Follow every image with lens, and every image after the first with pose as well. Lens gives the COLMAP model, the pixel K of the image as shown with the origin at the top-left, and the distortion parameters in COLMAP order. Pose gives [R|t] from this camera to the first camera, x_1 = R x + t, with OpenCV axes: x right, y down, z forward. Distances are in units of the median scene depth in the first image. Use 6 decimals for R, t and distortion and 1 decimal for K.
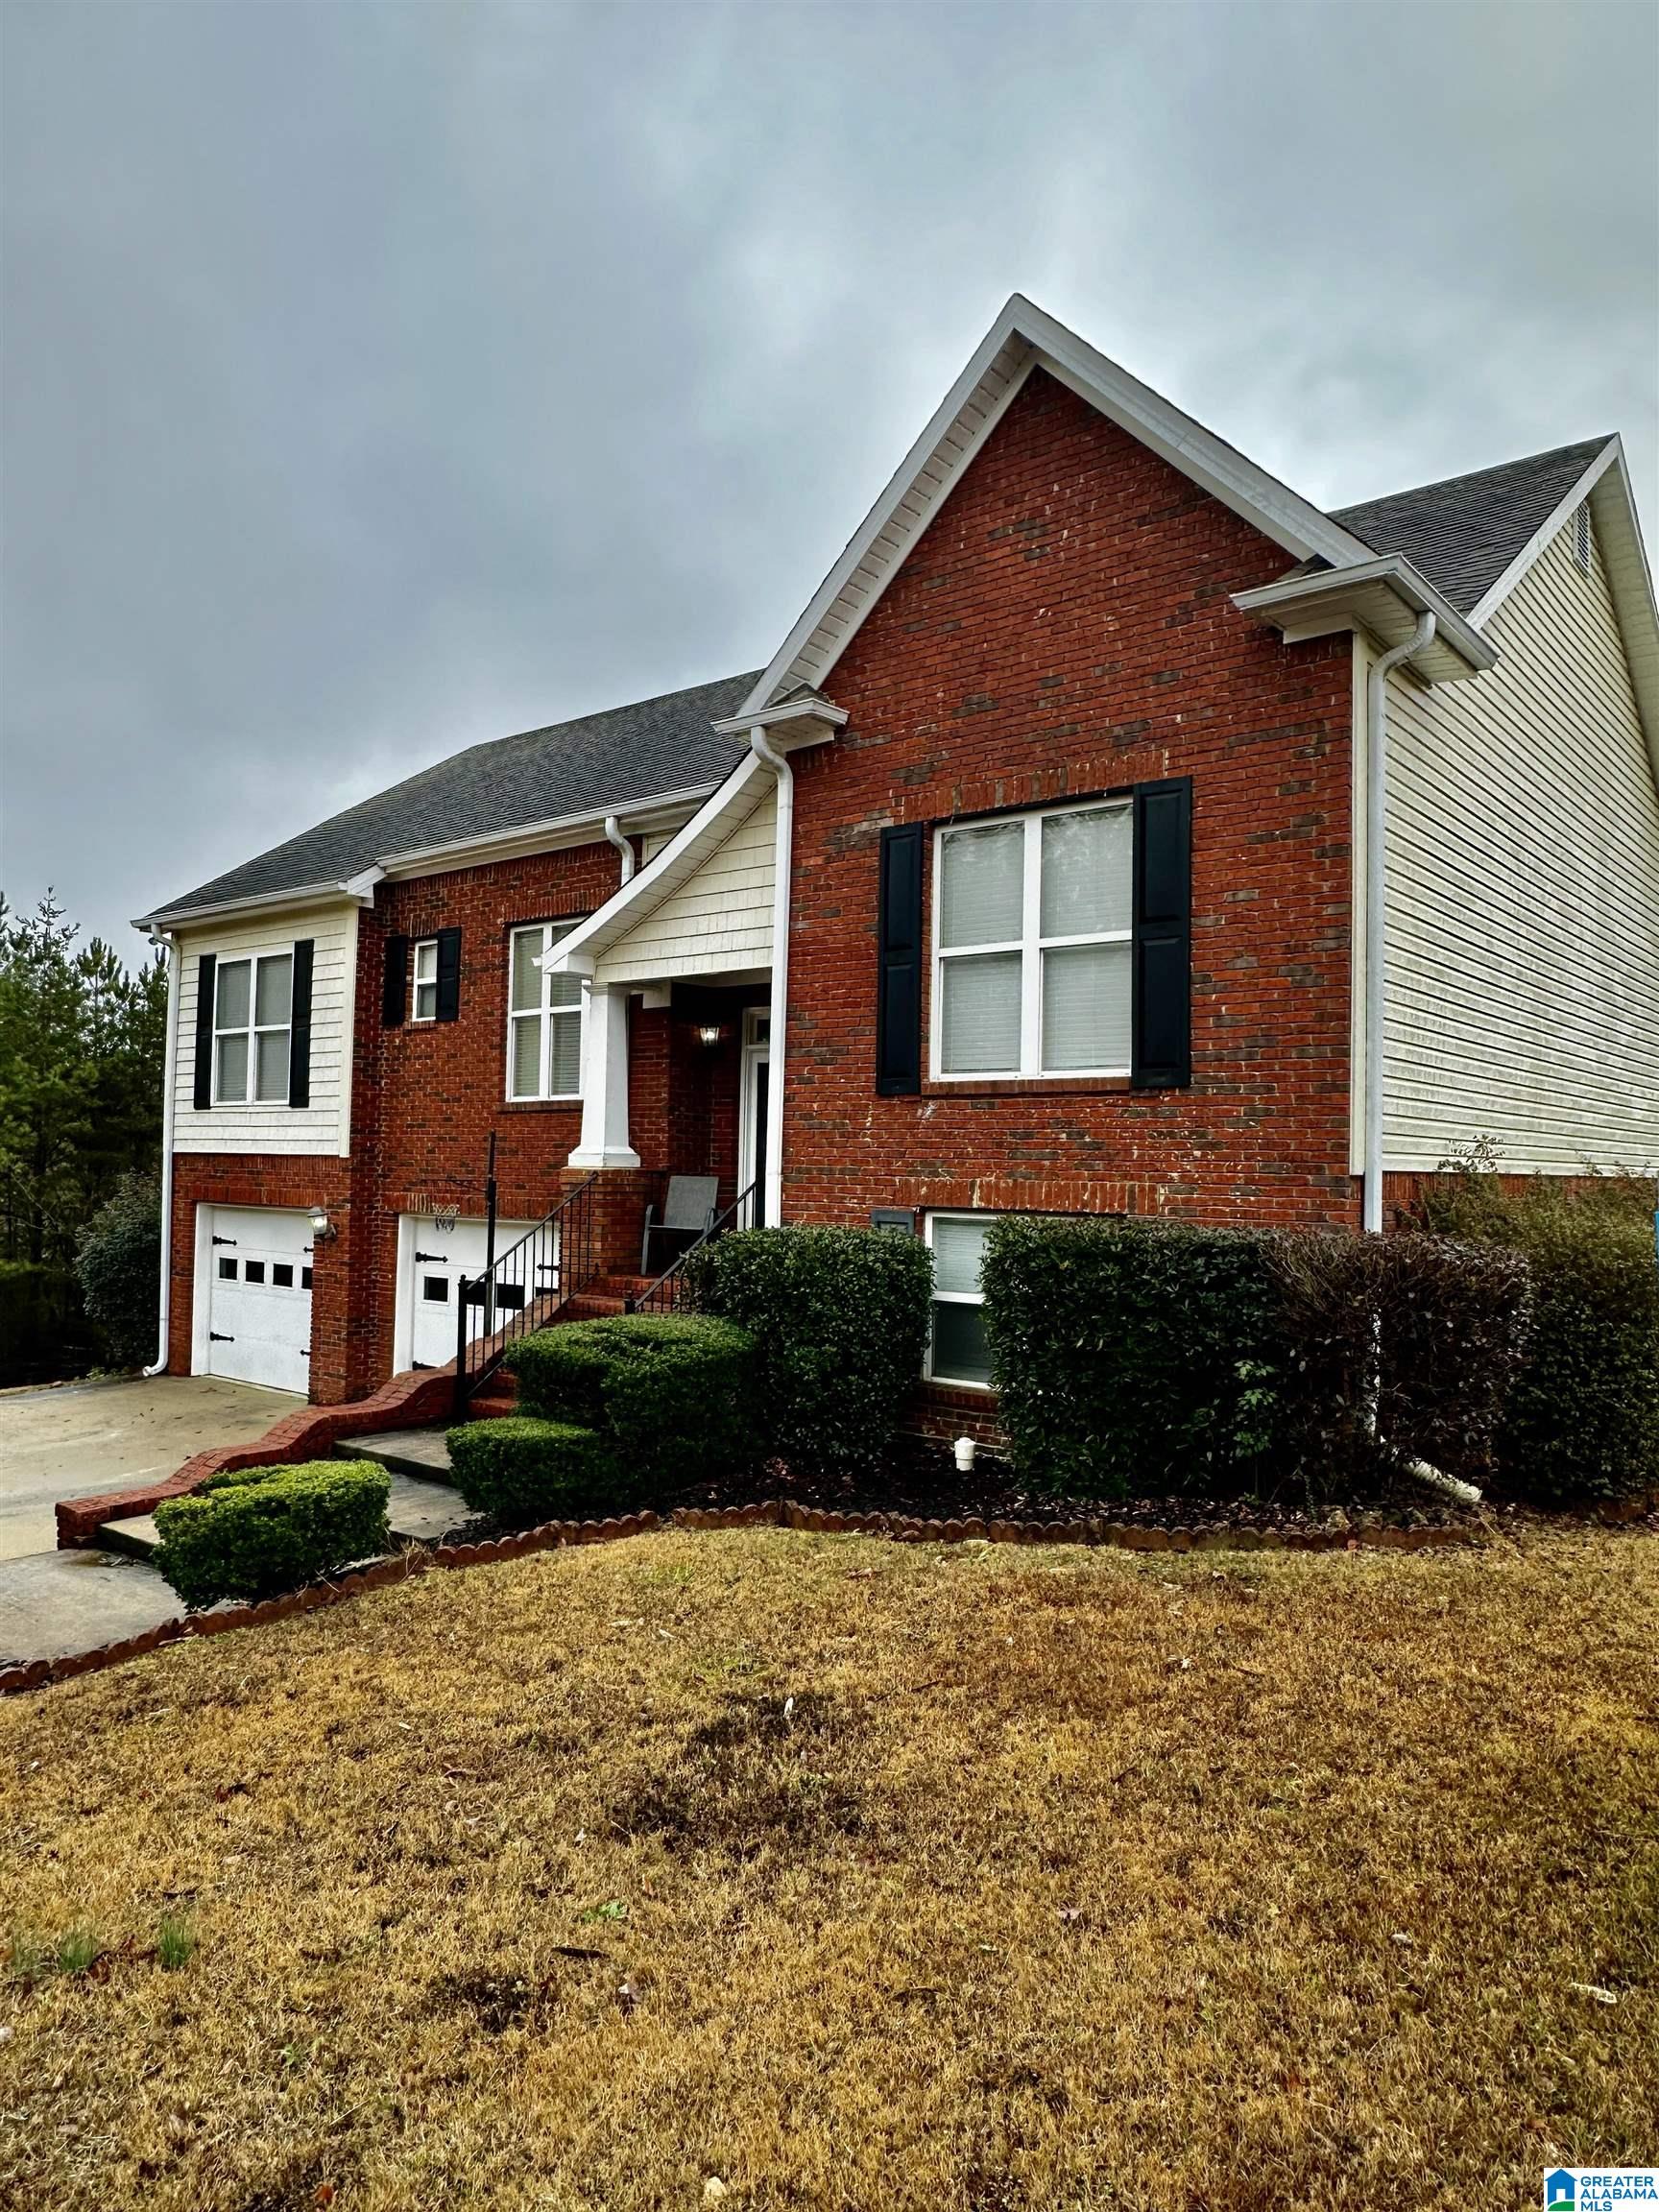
lens RADIAL K [[1475.9, 0, 829.5], [0, 1475.9, 1106.0], [0, 0, 1]] dist [-0.018159, -0.000353]
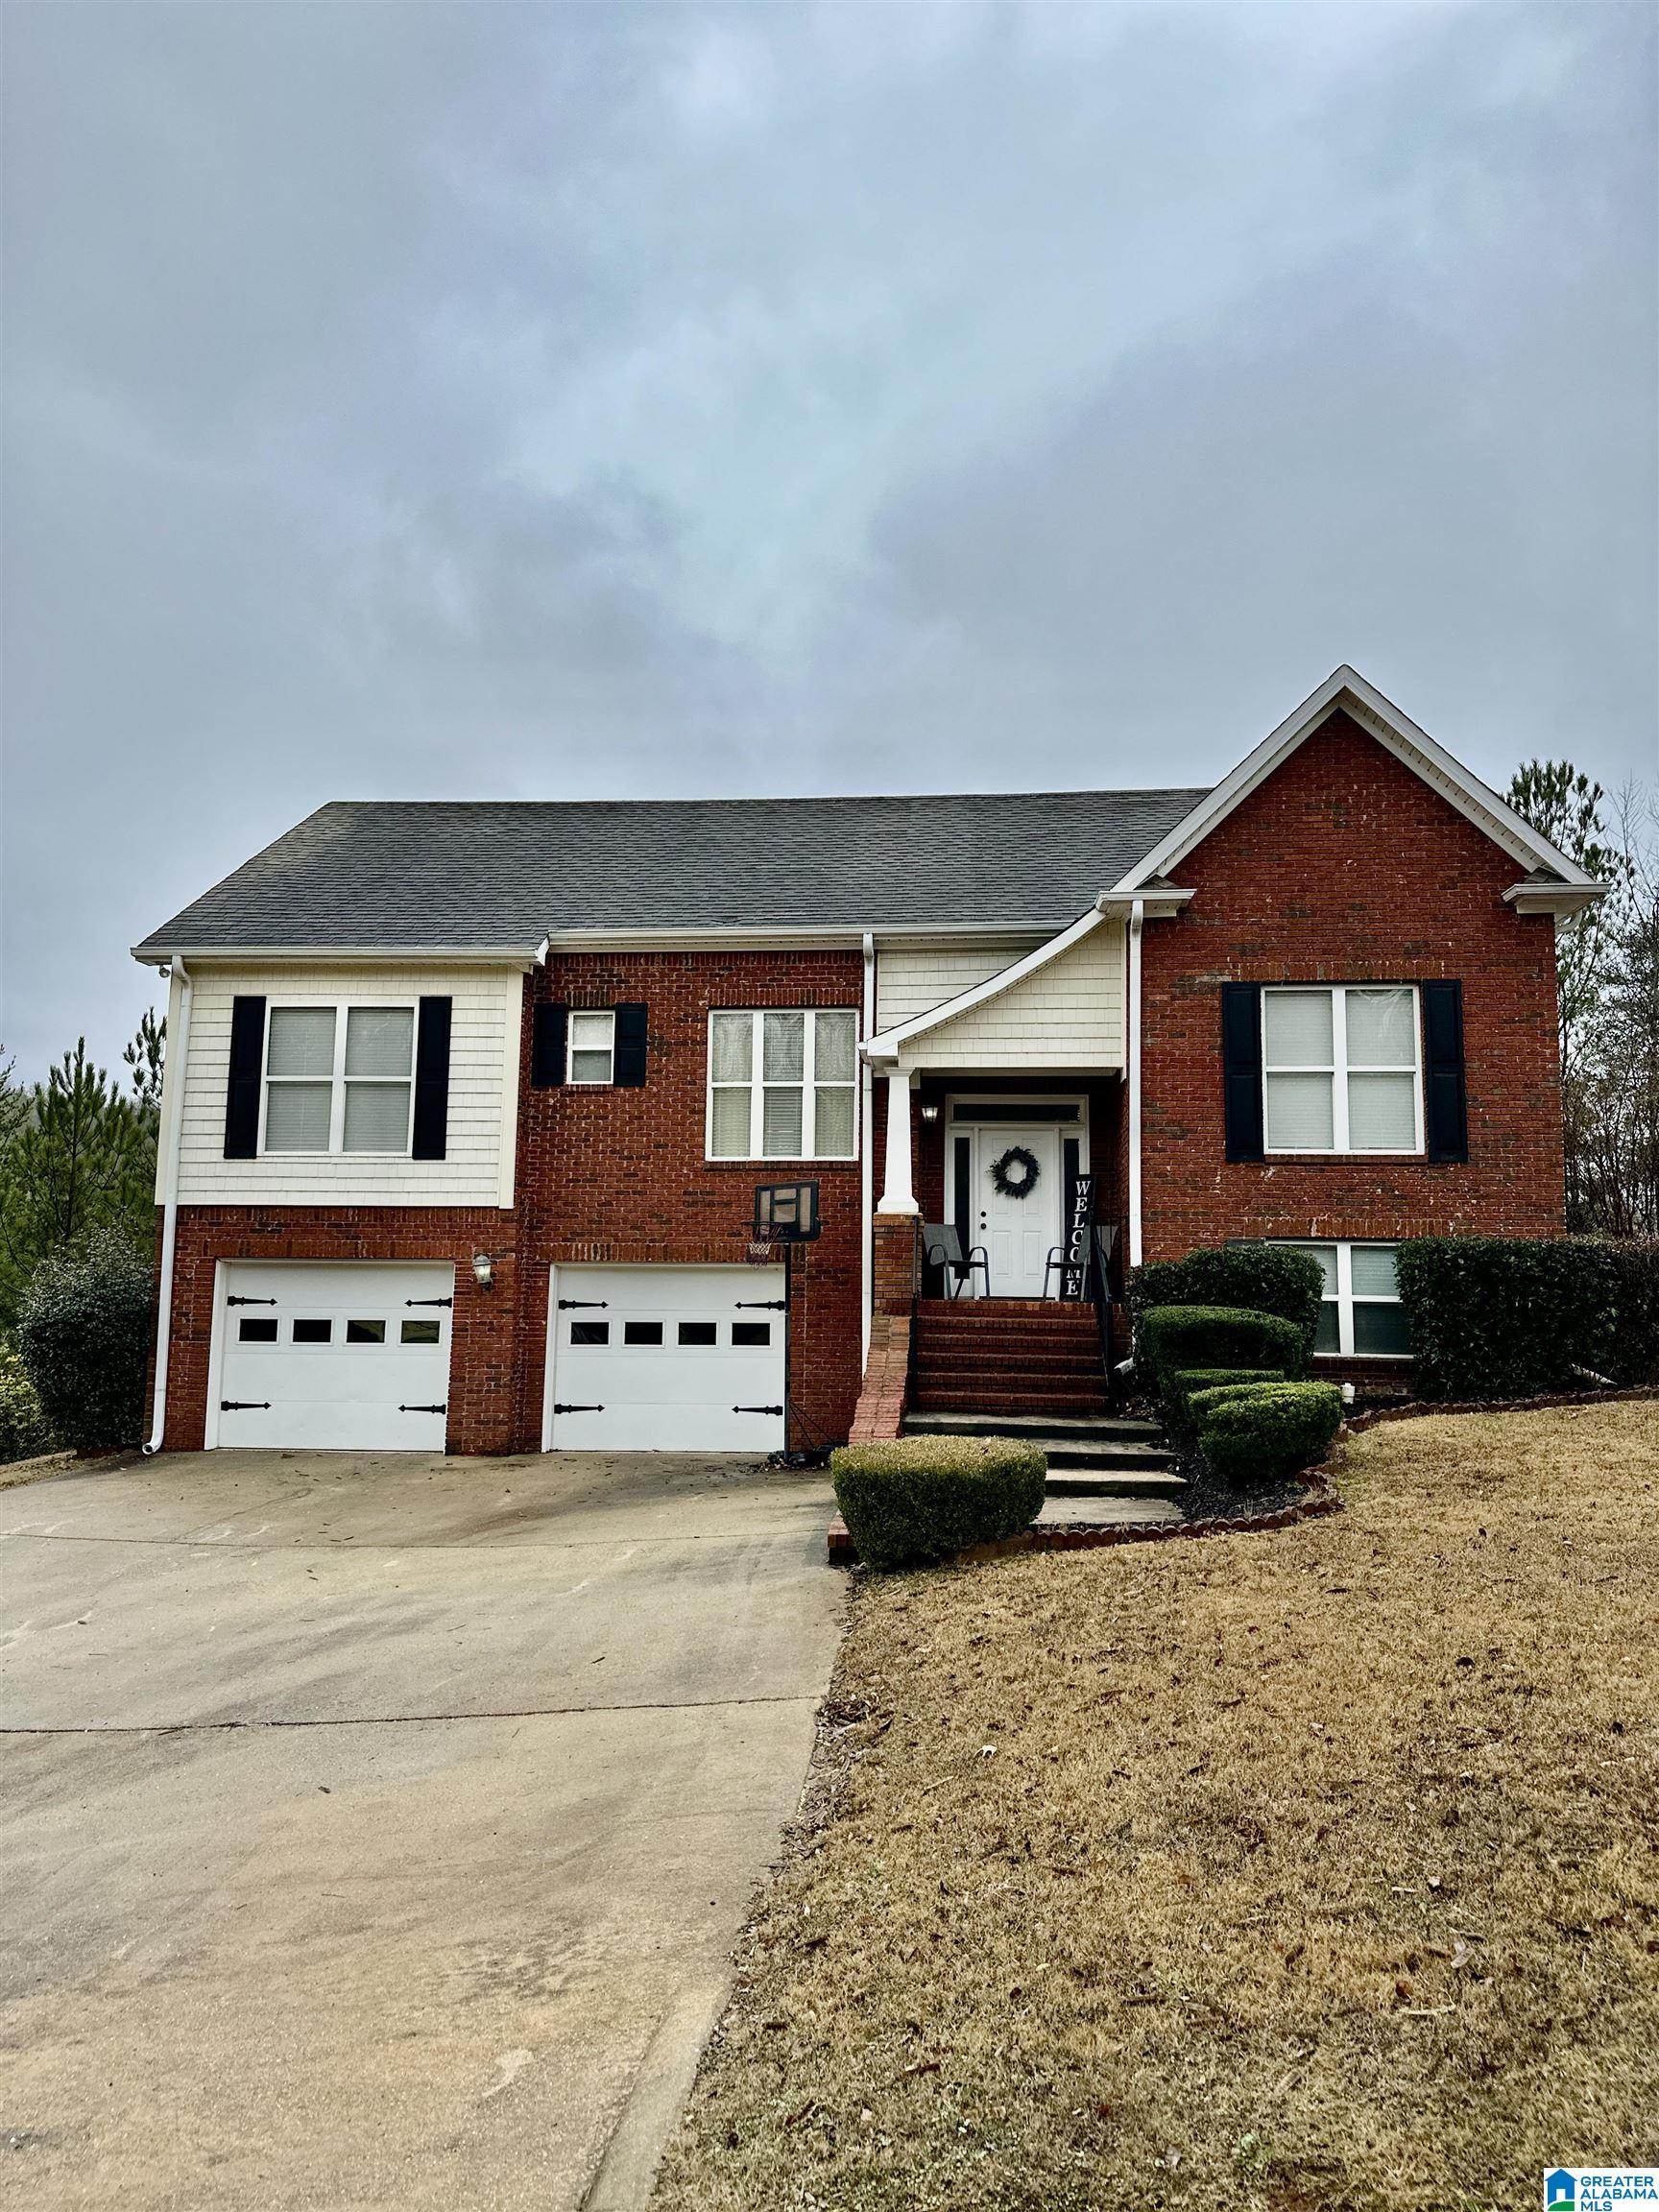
lens RADIAL K [[1534.6, 0, 829.5], [0, 1534.6, 1106.0], [0, 0, 1]] dist [0.099486, -0.110301]
pose [[0.825427, 0.063782, 0.560894, -0.866933], [-0.021478, 0.996426, -0.081699, 0.053634], [-0.564100, 0.055389, 0.823846, -0.037546]]
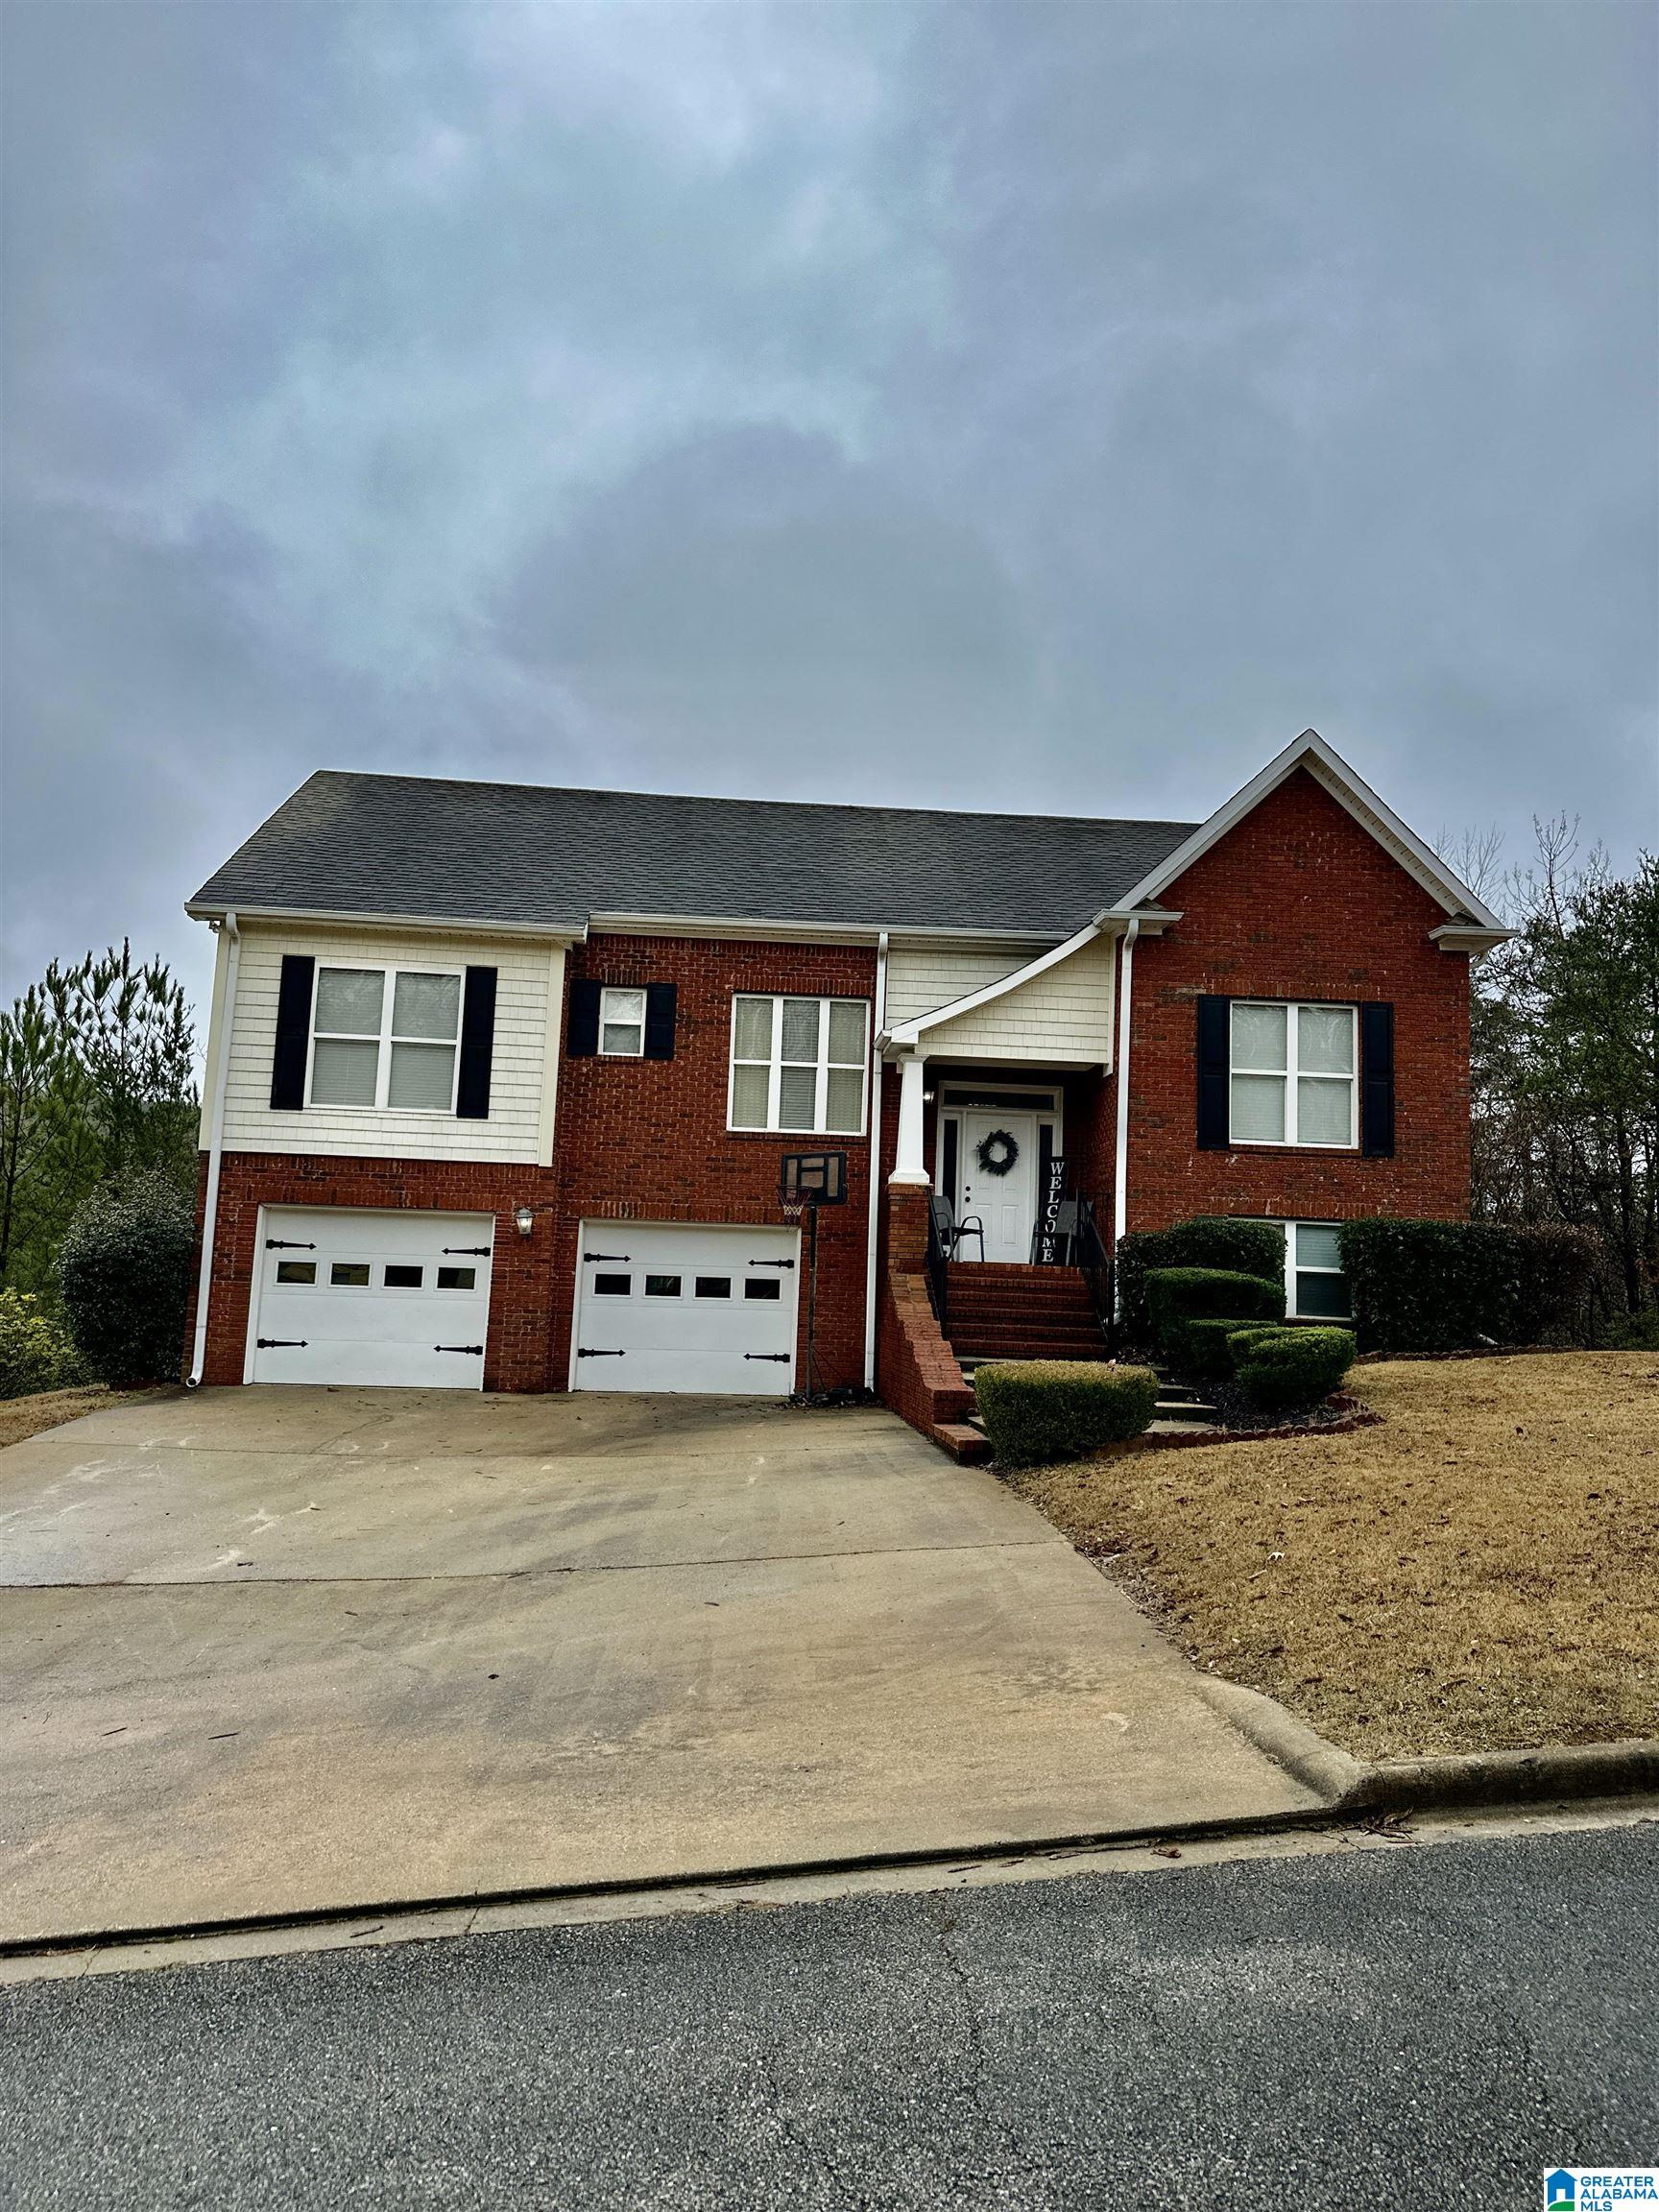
lens RADIAL K [[1531.9, 0, 829.5], [0, 1531.9, 1106.0], [0, 0, 1]] dist [0.088893, 0.000384]
pose [[0.728475, 0.096417, 0.678254, -1.114494], [-0.053969, 0.995047, -0.083485, 0.086254], [-0.682944, 0.024212, 0.730070, -0.010737]]
